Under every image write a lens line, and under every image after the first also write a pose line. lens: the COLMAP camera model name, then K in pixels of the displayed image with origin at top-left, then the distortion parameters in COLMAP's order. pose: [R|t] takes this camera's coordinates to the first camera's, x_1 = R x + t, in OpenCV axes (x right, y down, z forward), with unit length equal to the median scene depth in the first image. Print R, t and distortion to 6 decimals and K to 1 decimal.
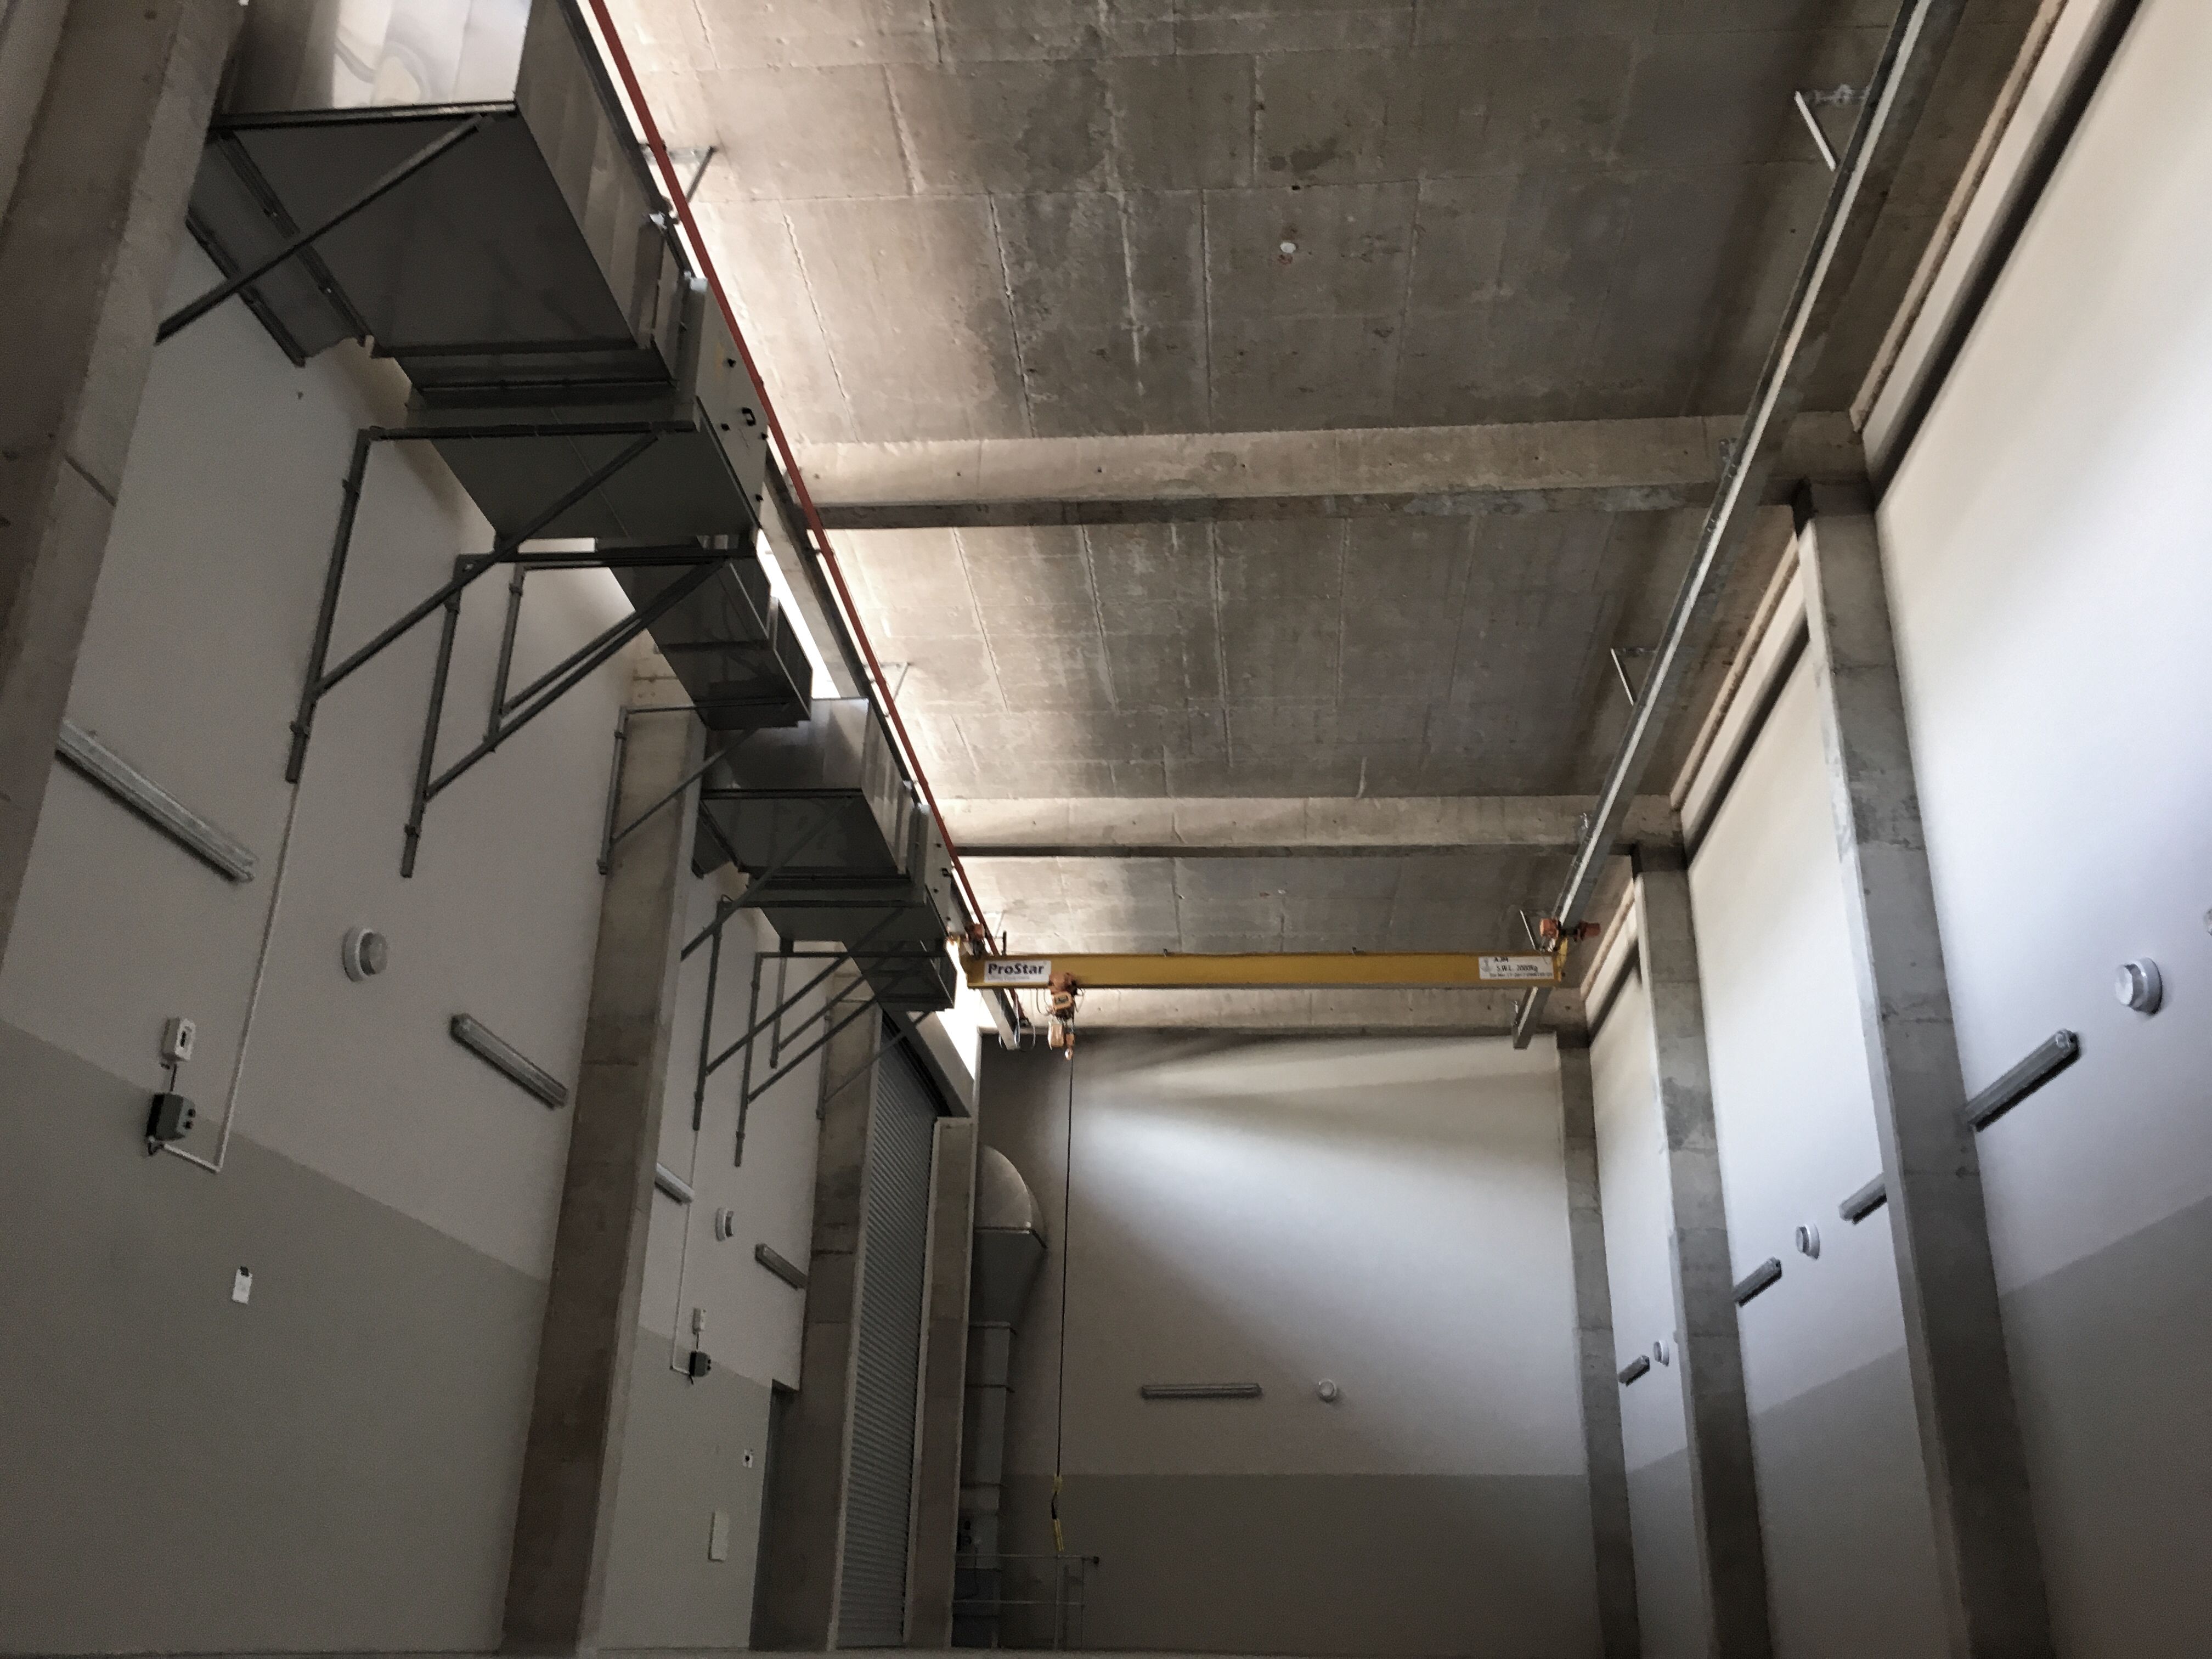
lens RADIAL K [[1897.1, 0, 1117.7], [0, 1897.1, 828.8], [0, 0, 1]] dist [0.053647, -0.009348]
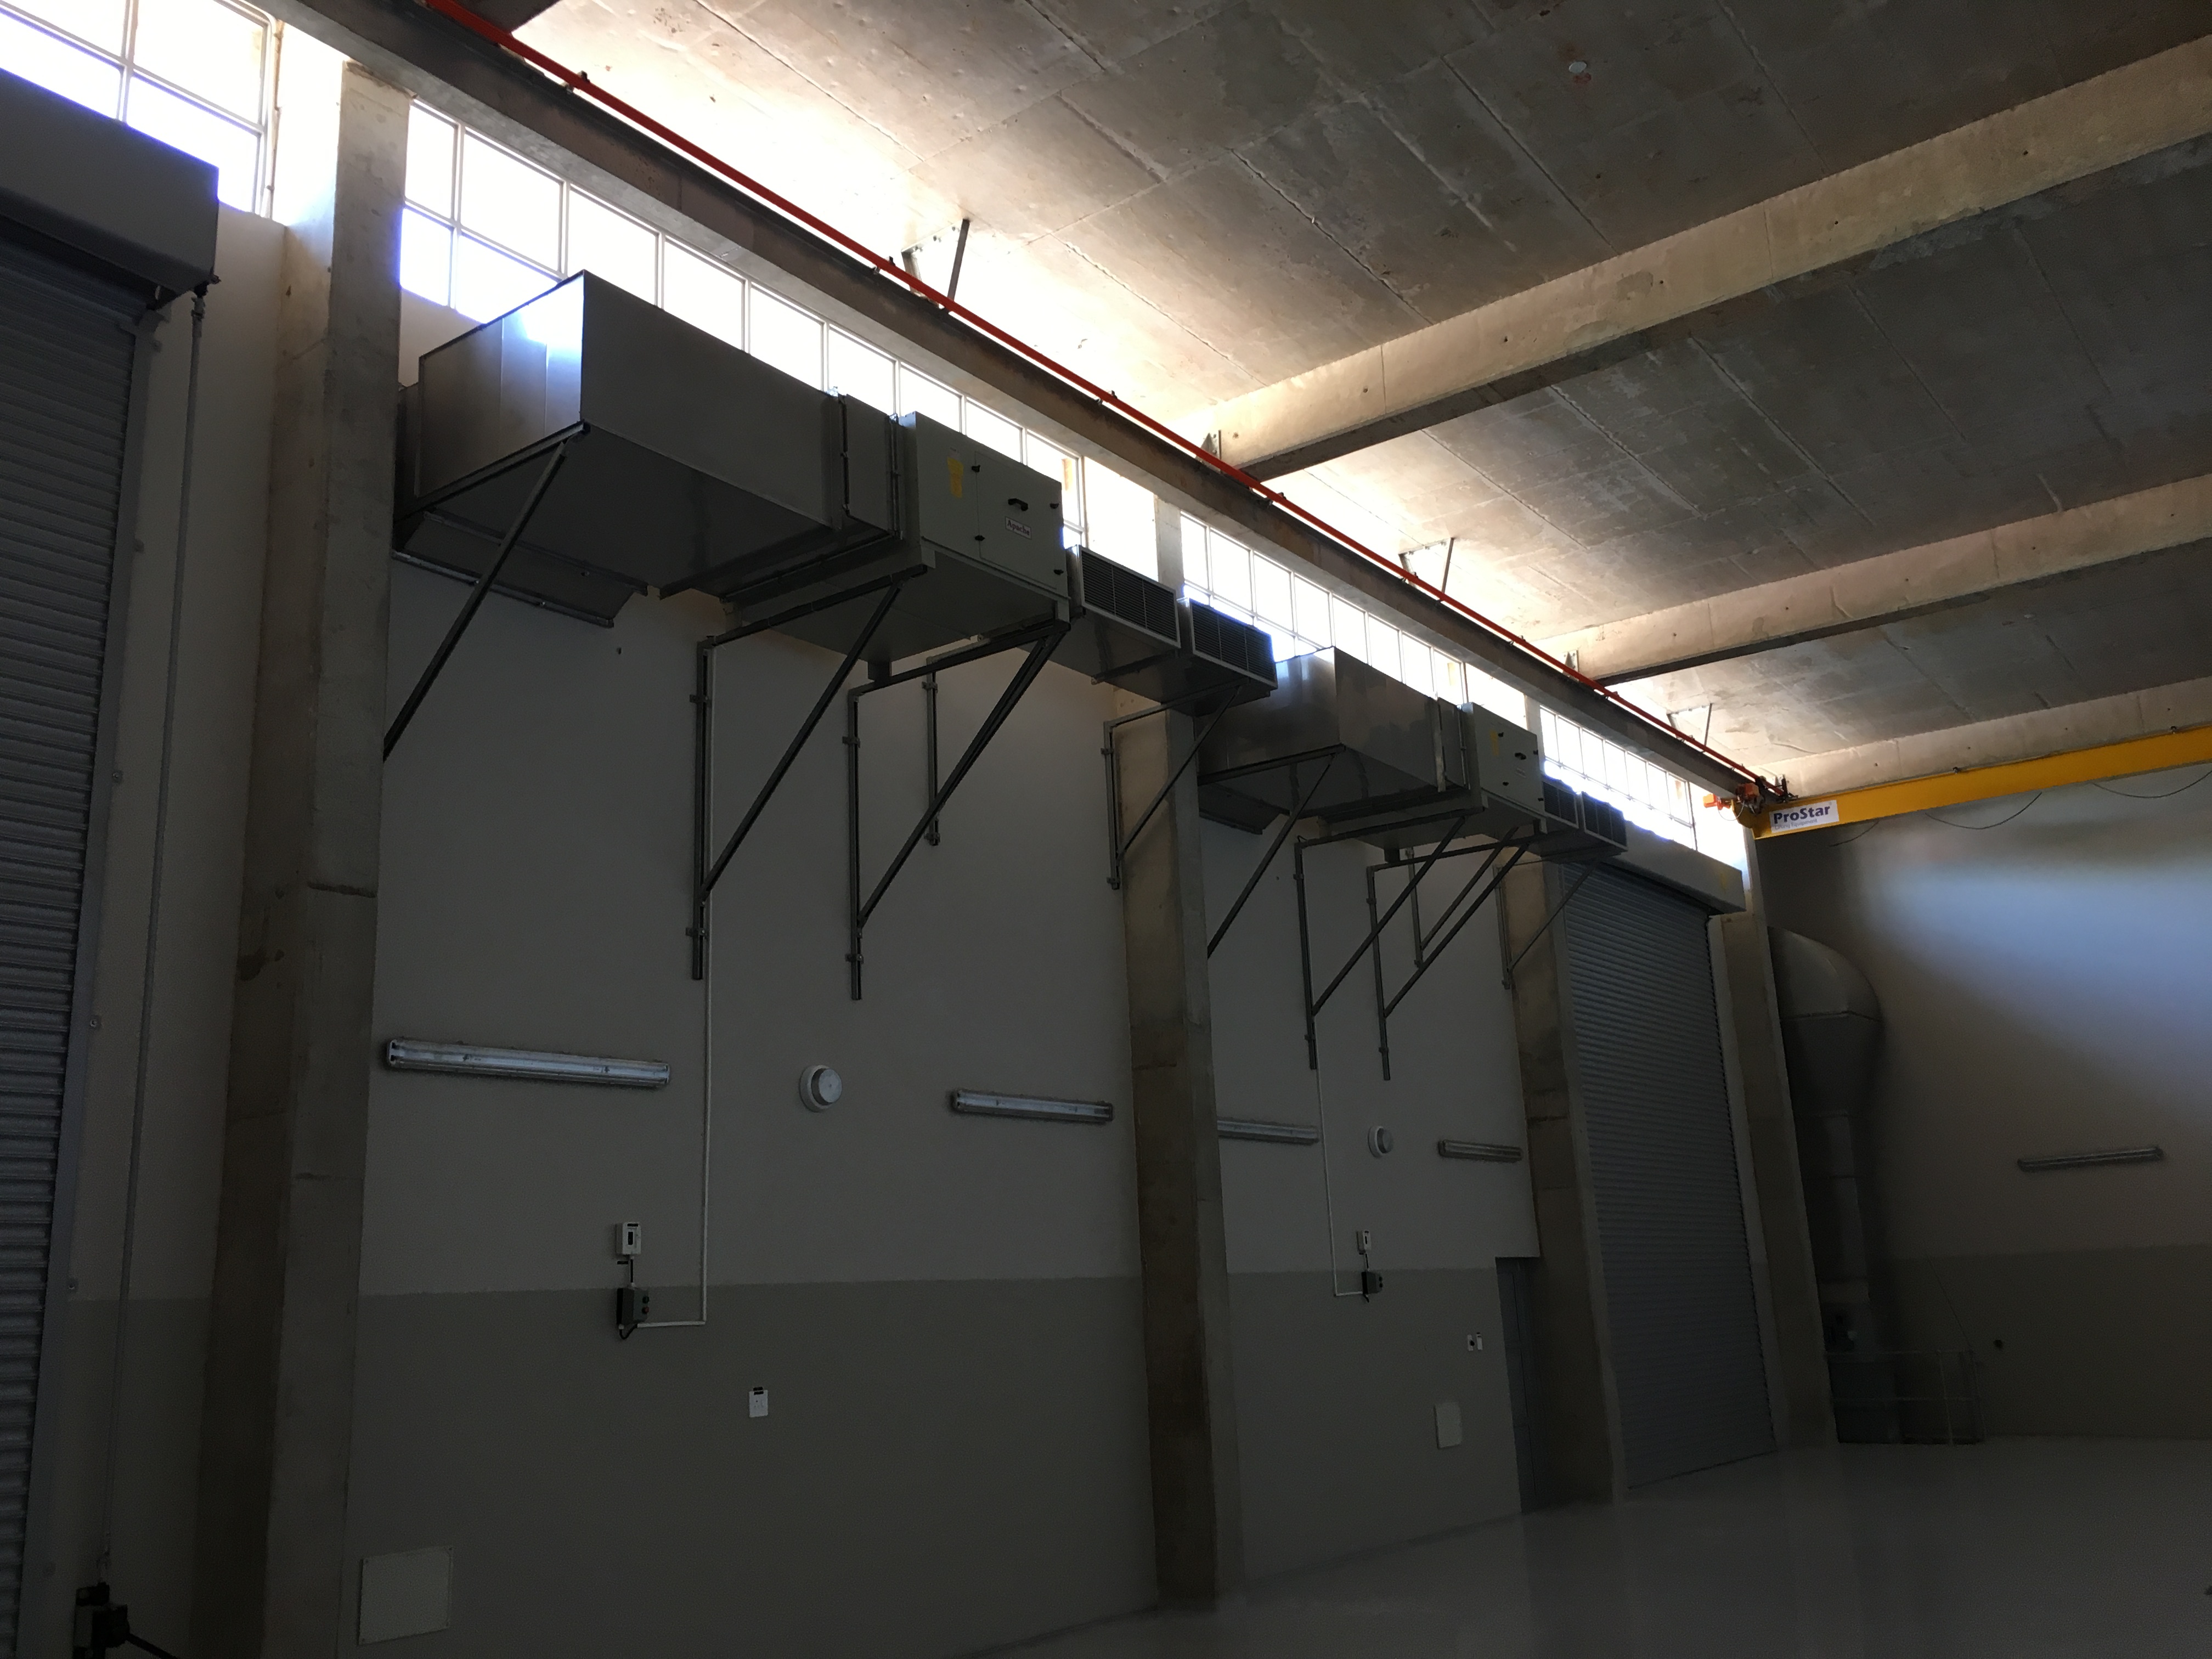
lens RADIAL K [[1897.1, 0, 1117.7], [0, 1897.1, 828.8], [0, 0, 1]] dist [0.053647, -0.009348]
pose [[0.848131, -0.185541, -0.496233, 0.244247], [0.262499, 0.960781, 0.089412, -0.096190], [0.460182, -0.206094, 0.863573, 0.086123]]
